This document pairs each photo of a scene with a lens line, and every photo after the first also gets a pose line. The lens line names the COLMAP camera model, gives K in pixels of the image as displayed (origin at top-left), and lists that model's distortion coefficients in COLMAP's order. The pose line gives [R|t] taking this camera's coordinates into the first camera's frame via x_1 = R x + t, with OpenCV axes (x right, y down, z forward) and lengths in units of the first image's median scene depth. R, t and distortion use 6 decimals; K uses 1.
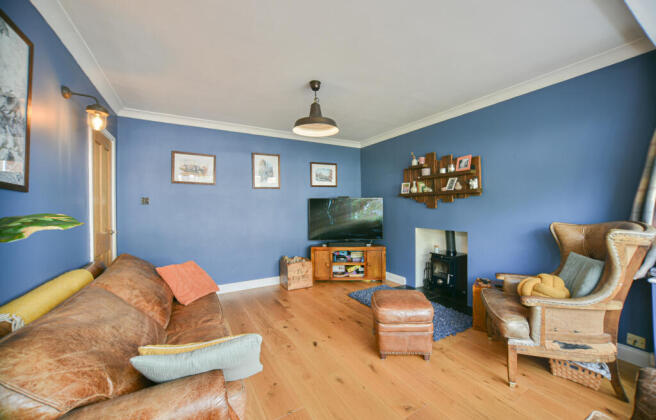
lens RADIAL K [[249.1, 0, 328.8], [0, 249.1, 207.0], [0, 0, 1]] dist [-0.003035, 0.000874]
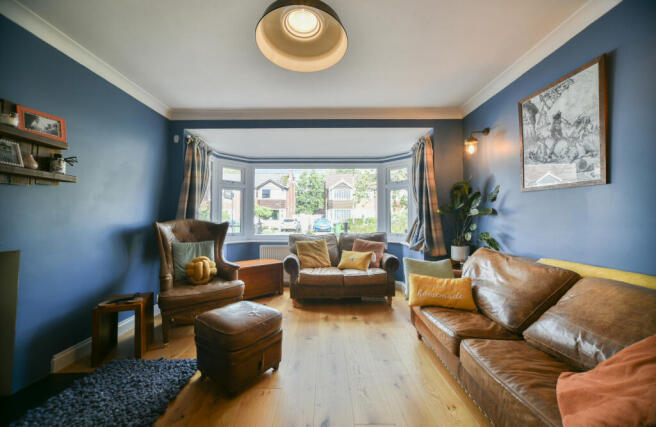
lens RADIAL K [[249.1, 0, 327.6], [0, 249.1, 213.1], [0, 0, 1]] dist [-0.003035, 0.000874]
pose [[-0.849459, 0.014785, 0.527447, -0.265091], [0.000074, 0.999611, -0.027901, 0.034667], [-0.527655, -0.023662, -0.849129, 1.033100]]
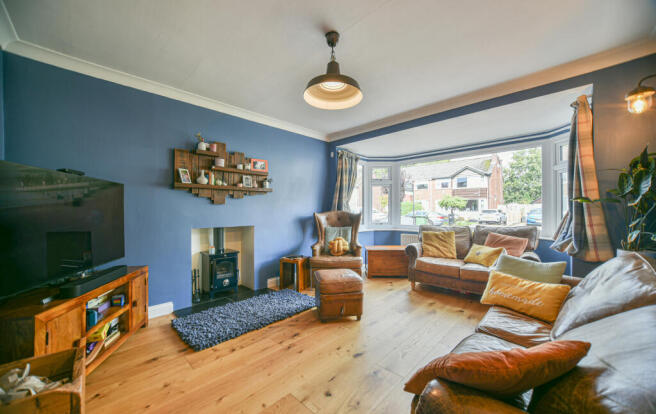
lens RADIAL K [[247.3, 0, 328.7], [0, 247.3, 210.6], [0, 0, 1]] dist [-0.000298, 0.000282]
pose [[-0.251831, 0.001824, 0.967769, -0.586218], [0.000472, 0.999998, -0.001762, 0.032620], [-0.967771, 0.000013, -0.251832, 0.892416]]
